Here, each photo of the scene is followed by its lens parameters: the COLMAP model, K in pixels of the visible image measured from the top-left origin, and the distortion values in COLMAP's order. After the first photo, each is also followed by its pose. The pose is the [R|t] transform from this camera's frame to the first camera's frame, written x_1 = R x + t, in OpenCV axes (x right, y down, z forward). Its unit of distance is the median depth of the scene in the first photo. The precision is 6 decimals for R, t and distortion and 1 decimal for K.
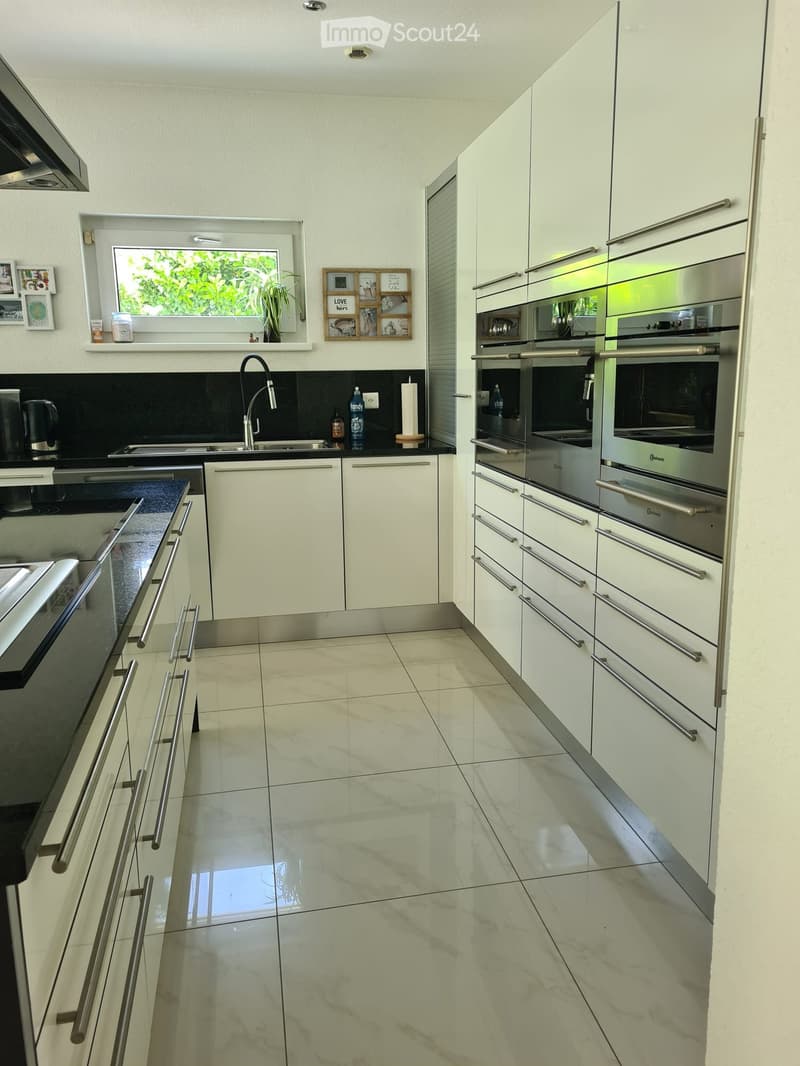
lens RADIAL K [[810.4, 0, 399.9], [0, 810.4, 533.7], [0, 0, 1]] dist [0.046942, 0.000658]
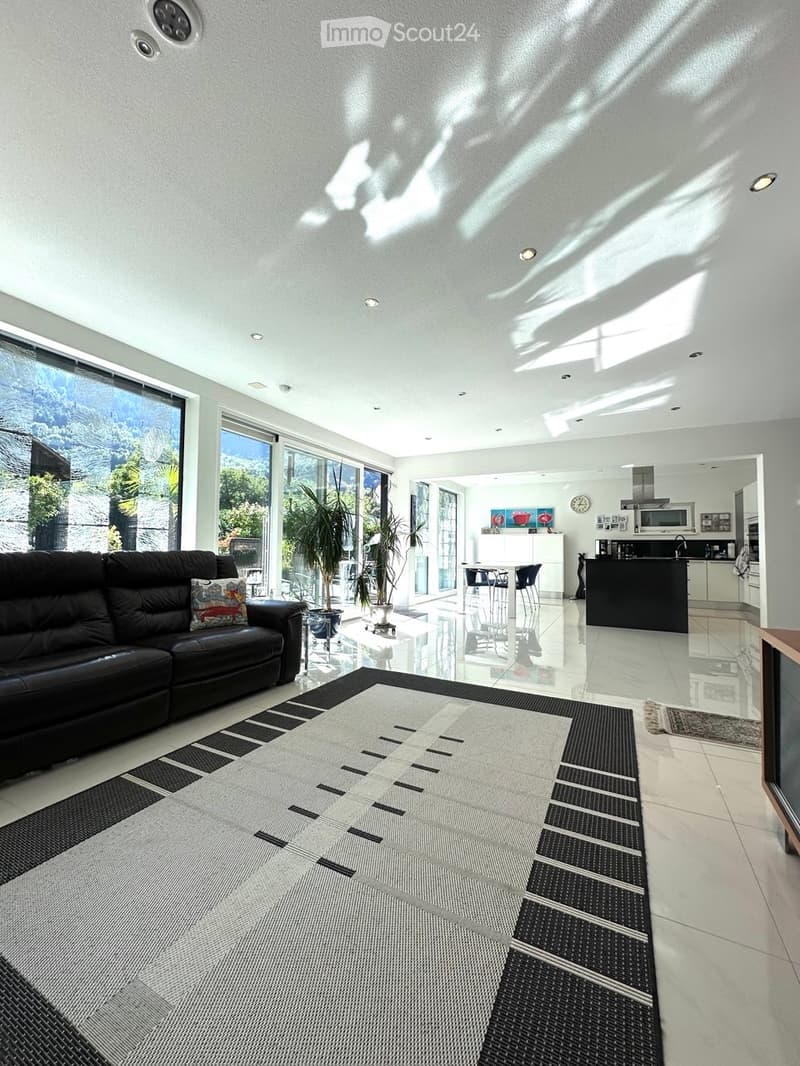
lens RADIAL K [[424.3, 0, 396.8], [0, 424.3, 527.8], [0, 0, 1]] dist [-0.003469, 0.000210]
pose [[0.784321, -0.010402, -0.620268, 0.018218], [-0.143502, 0.969698, -0.197718, 0.335224], [0.603529, 0.244084, 0.759062, -1.348658]]
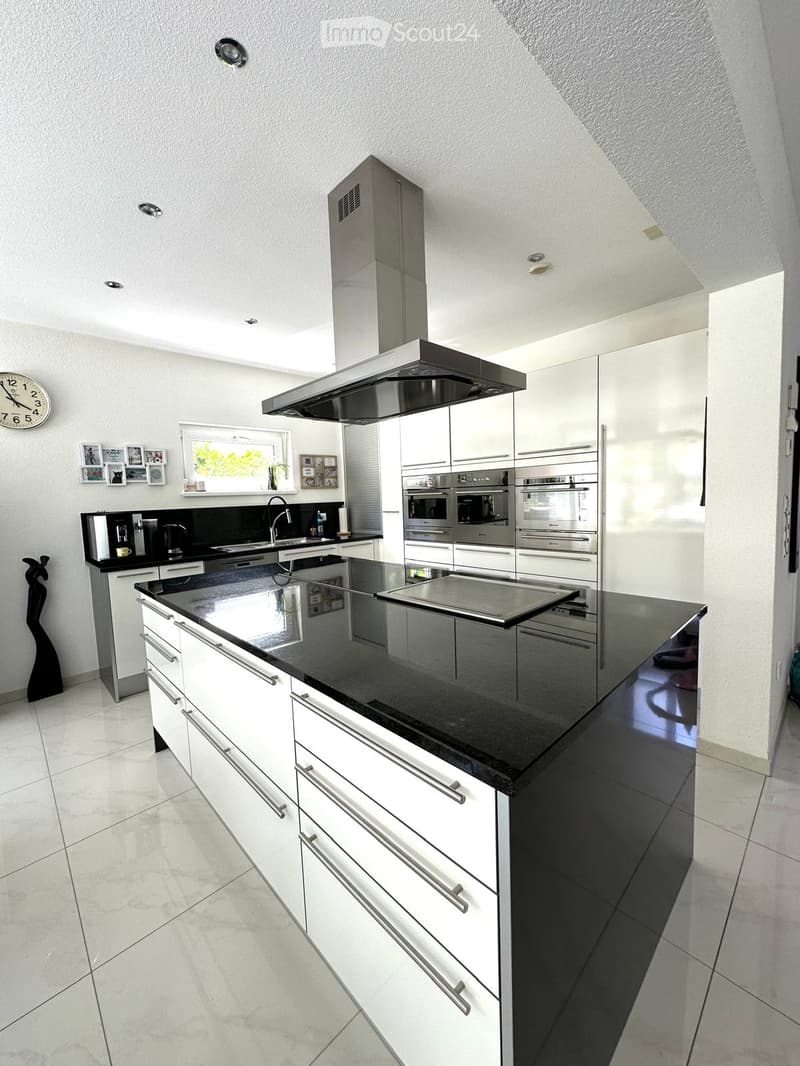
lens RADIAL K [[424.3, 0, 403.3], [0, 424.3, 529.5], [0, 0, 1]] dist [-0.003469, 0.000210]
pose [[0.840165, -0.060627, 0.538931, -0.456590], [0.134885, 0.985866, -0.099373, 0.000816], [-0.525289, 0.156183, 0.836468, 0.002571]]
